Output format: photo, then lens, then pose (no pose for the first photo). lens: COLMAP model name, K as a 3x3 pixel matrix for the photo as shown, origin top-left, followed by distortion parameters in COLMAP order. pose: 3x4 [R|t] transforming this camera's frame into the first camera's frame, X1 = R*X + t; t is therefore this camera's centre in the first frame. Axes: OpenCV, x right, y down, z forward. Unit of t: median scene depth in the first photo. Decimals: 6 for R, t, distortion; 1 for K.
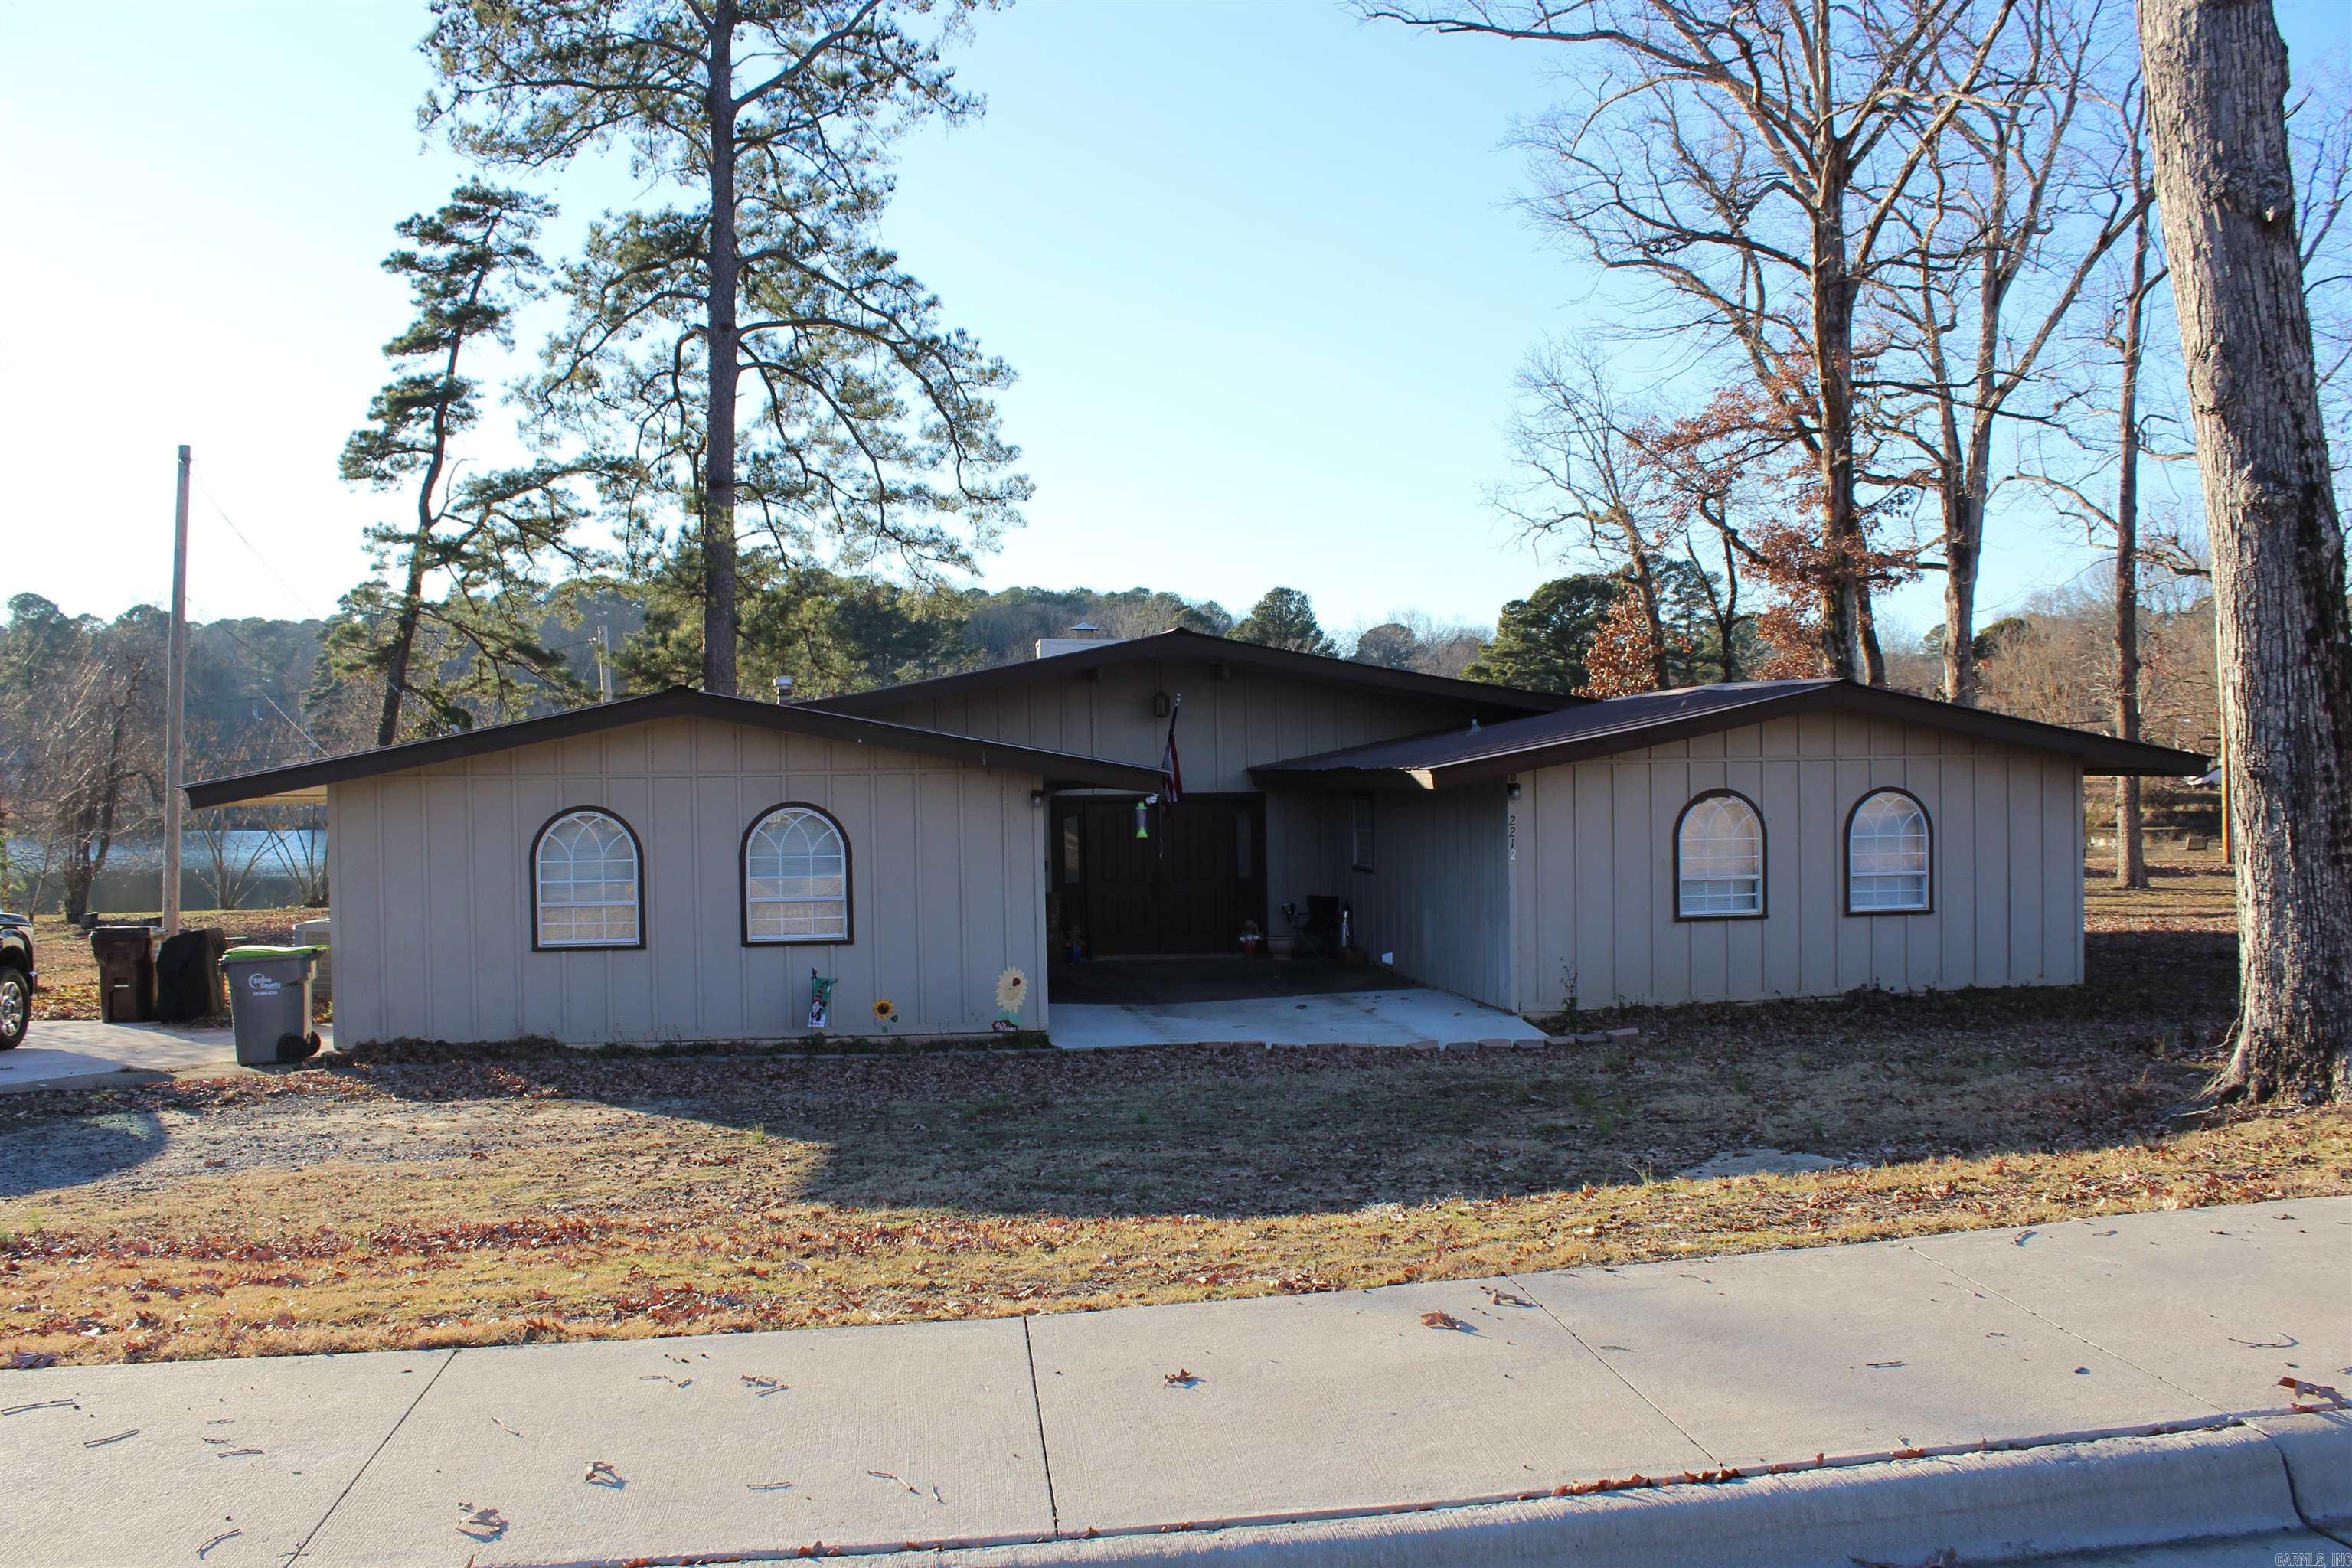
lens RADIAL K [[1930.0, 0, 1176.0], [0, 1930.0, 784.0], [0, 0, 1]] dist [-0.177343, 0.183353]
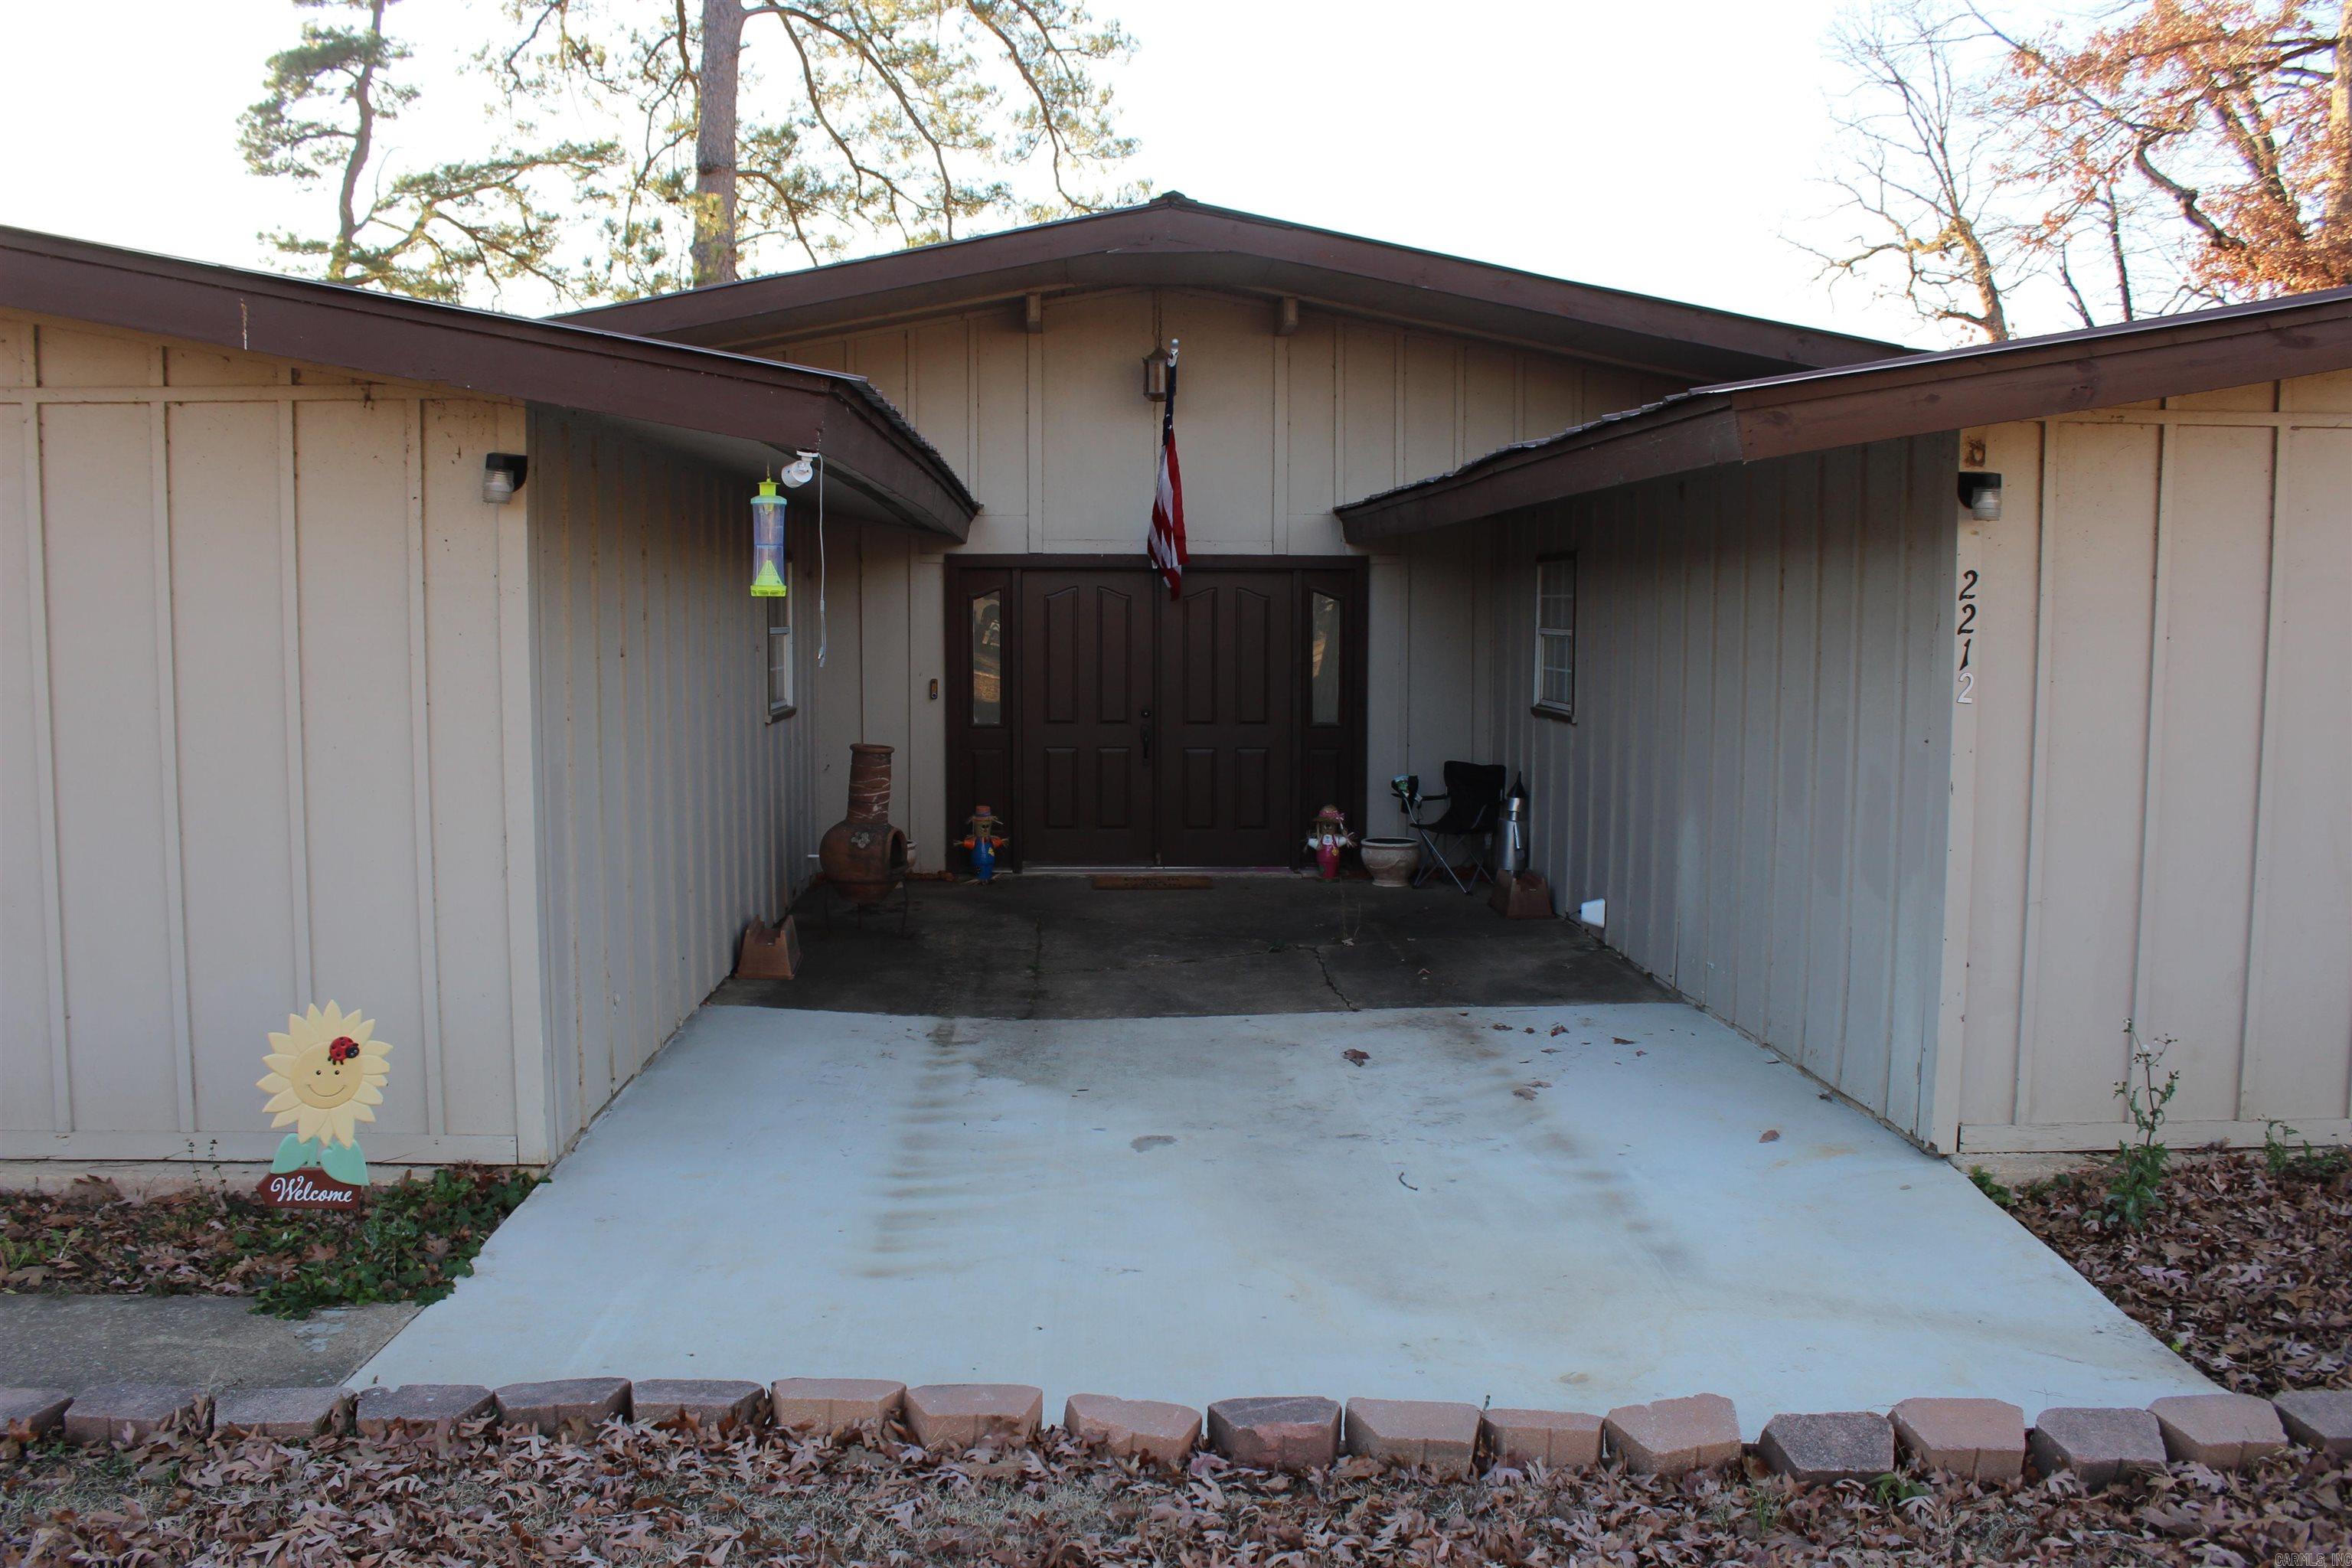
lens RADIAL K [[1930.0, 0, 1176.0], [0, 1930.0, 784.0], [0, 0, 1]] dist [-0.177343, 0.183353]
pose [[0.992241, 0.031624, -0.120240, 0.033659], [-0.021009, 0.995851, 0.088541, 0.011611], [0.122541, -0.085328, 0.988789, 0.279153]]
